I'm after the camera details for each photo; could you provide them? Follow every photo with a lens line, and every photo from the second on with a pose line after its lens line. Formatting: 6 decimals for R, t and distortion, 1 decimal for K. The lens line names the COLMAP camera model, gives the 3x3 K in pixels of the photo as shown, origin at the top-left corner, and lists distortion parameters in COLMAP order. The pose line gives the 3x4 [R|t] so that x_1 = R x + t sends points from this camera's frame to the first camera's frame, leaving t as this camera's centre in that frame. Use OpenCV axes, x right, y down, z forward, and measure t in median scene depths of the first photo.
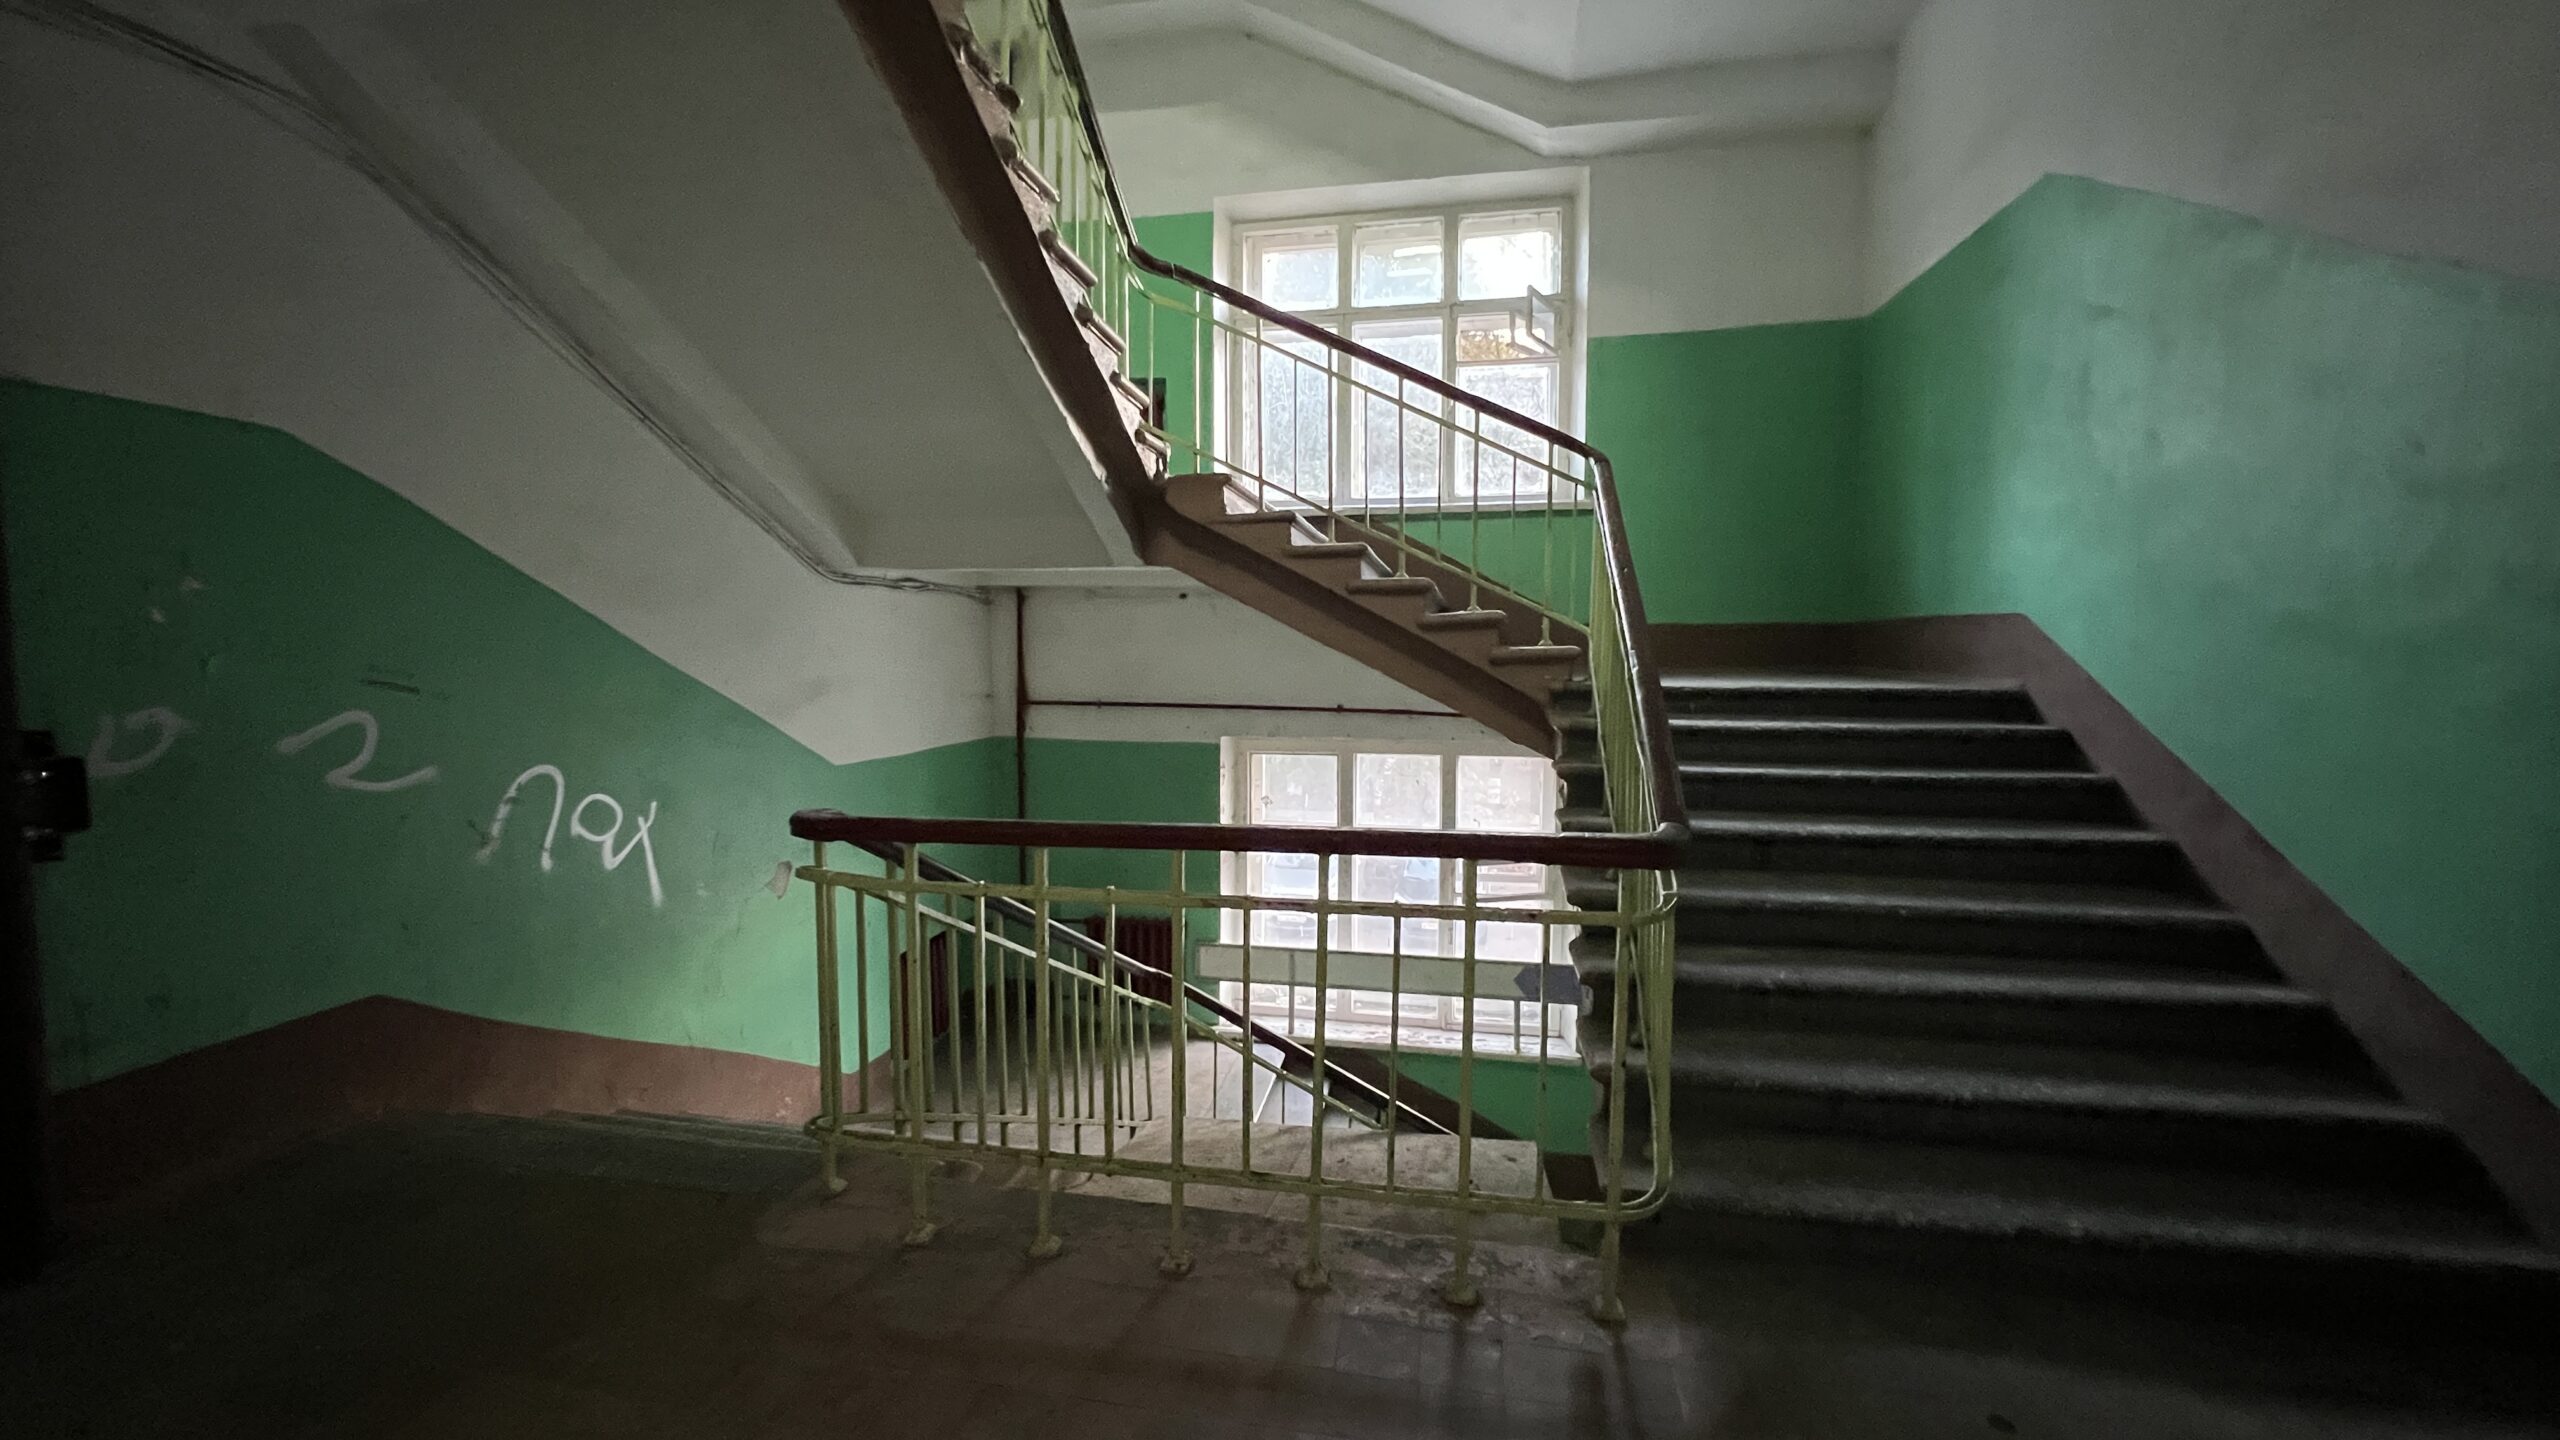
lens RADIAL K [[1023.4, 0, 1280.0], [0, 1023.4, 720.0], [0, 0, 1]] dist [-0.001608, -0.000219]
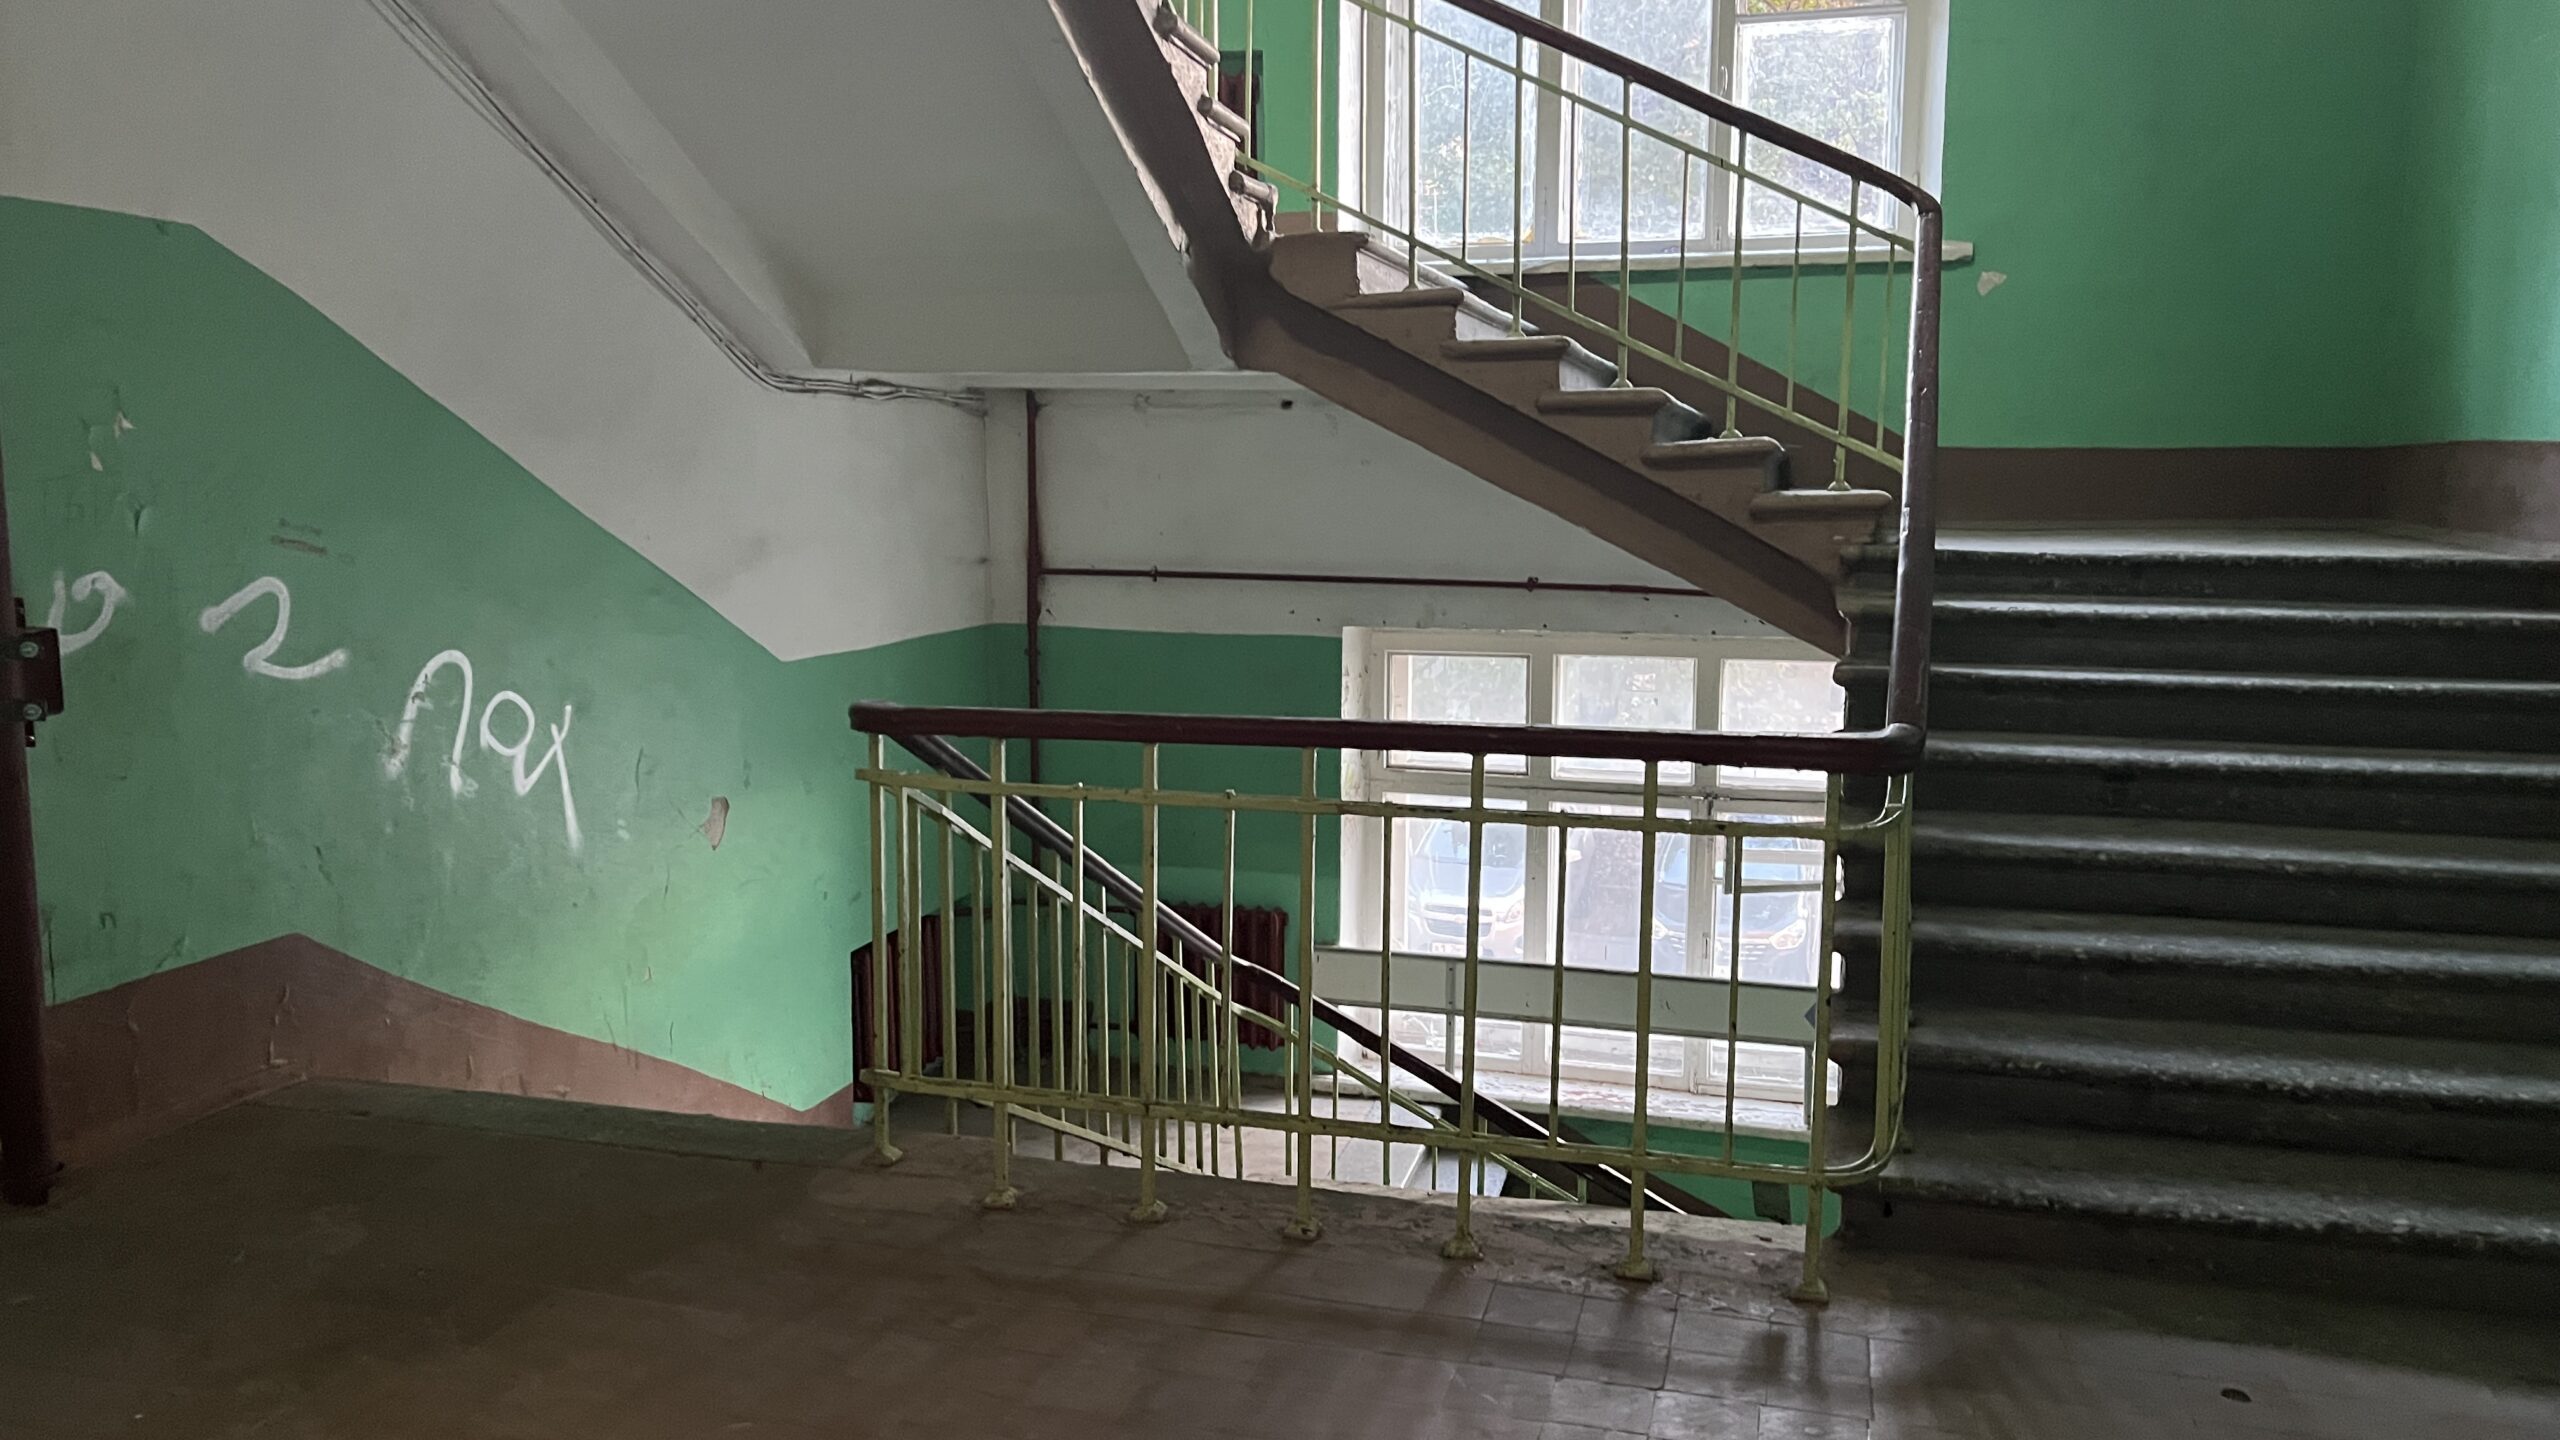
lens RADIAL K [[1922.0, 0, 1271.6], [0, 1922.0, 697.5], [0, 0, 1]] dist [0.109823, -0.171060]
pose [[0.996008, 0.012105, -0.088437, 0.006129], [-0.007750, 0.998748, 0.049427, 0.002558], [0.088925, -0.048544, 0.994855, -0.323678]]
